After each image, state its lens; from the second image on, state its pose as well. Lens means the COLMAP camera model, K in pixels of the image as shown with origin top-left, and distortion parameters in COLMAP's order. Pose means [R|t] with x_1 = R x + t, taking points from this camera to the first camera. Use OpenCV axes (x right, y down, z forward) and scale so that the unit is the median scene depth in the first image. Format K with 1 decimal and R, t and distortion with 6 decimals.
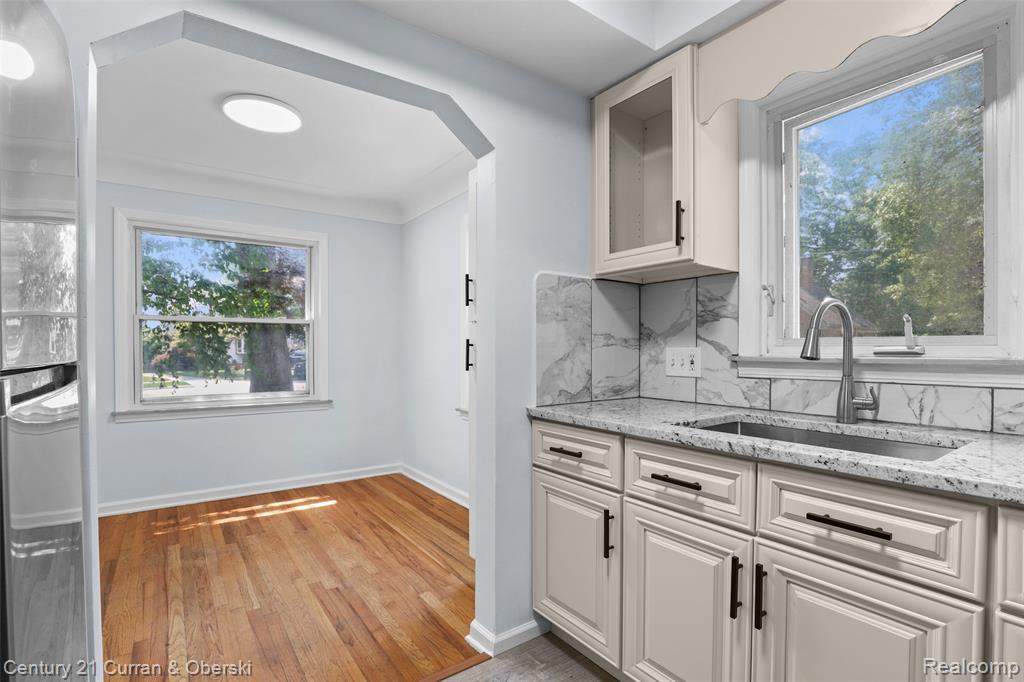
lens RADIAL K [[493.4, 0, 510.4], [0, 493.4, 353.3], [0, 0, 1]] dist [-0.033723, 0.000039]
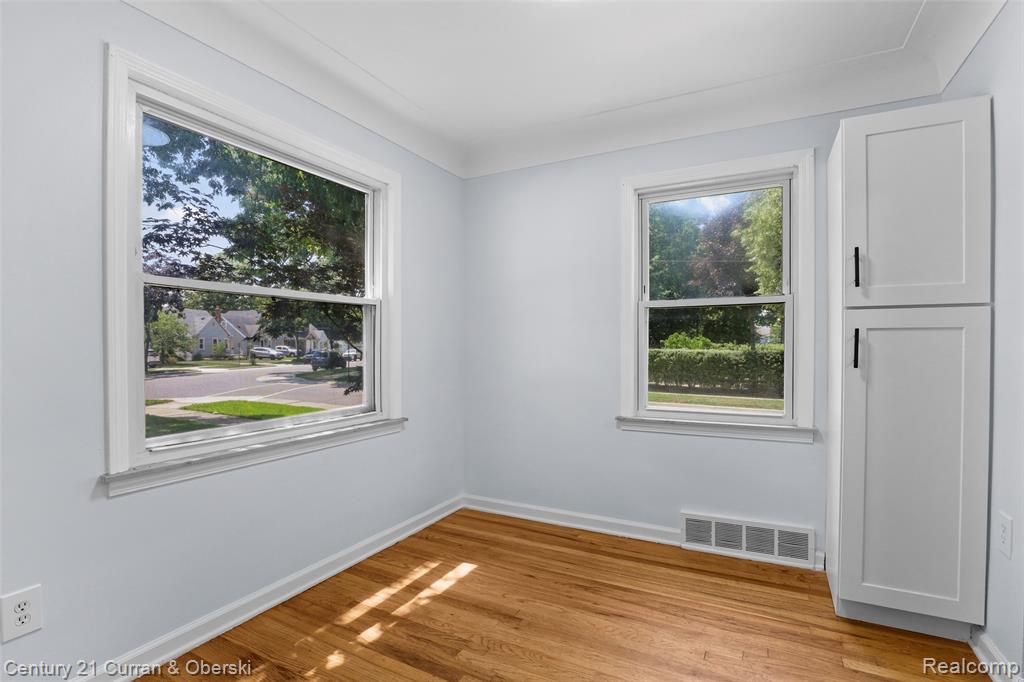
lens RADIAL K [[493.4, 0, 510.4], [0, 493.4, 353.3], [0, 0, 1]] dist [-0.033723, 0.000039]
pose [[0.891334, -0.008158, 0.453273, -0.651798], [0.005047, 0.999955, 0.008073, 0.000825], [-0.453318, -0.004908, 0.891335, 0.384814]]
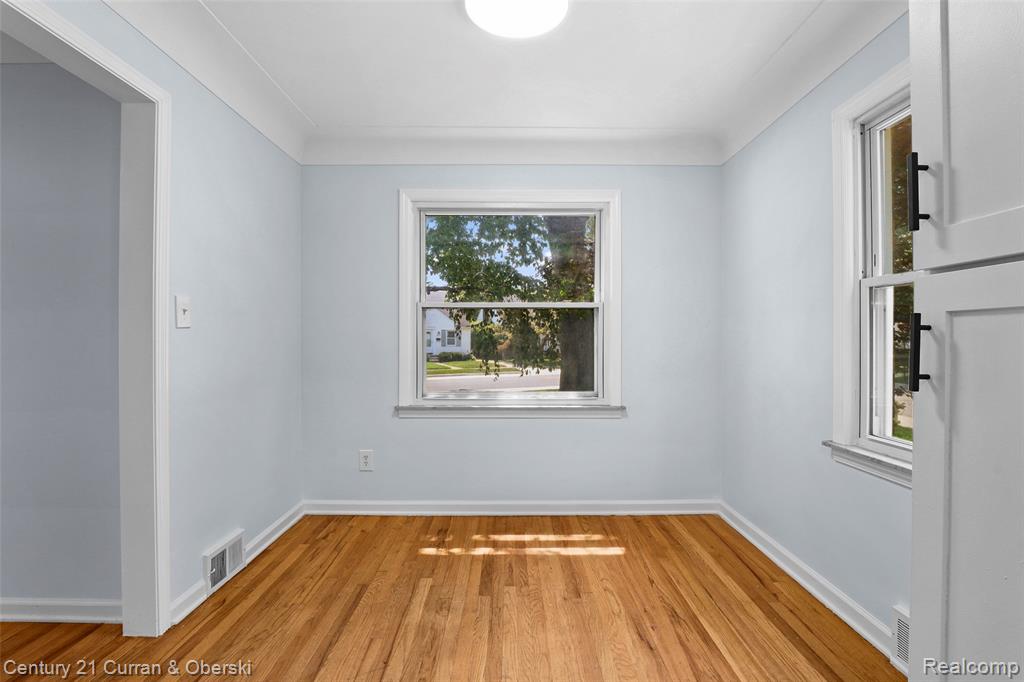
lens RADIAL K [[482.4, 0, 512.7], [0, 482.4, 344.4], [0, 0, 1]] dist [-0.027547, 0.001308]
pose [[0.819650, 0.006200, -0.572832, -0.094481], [-0.006157, 0.999979, 0.002013, -0.002051], [0.572832, 0.001877, 0.819670, 0.343684]]
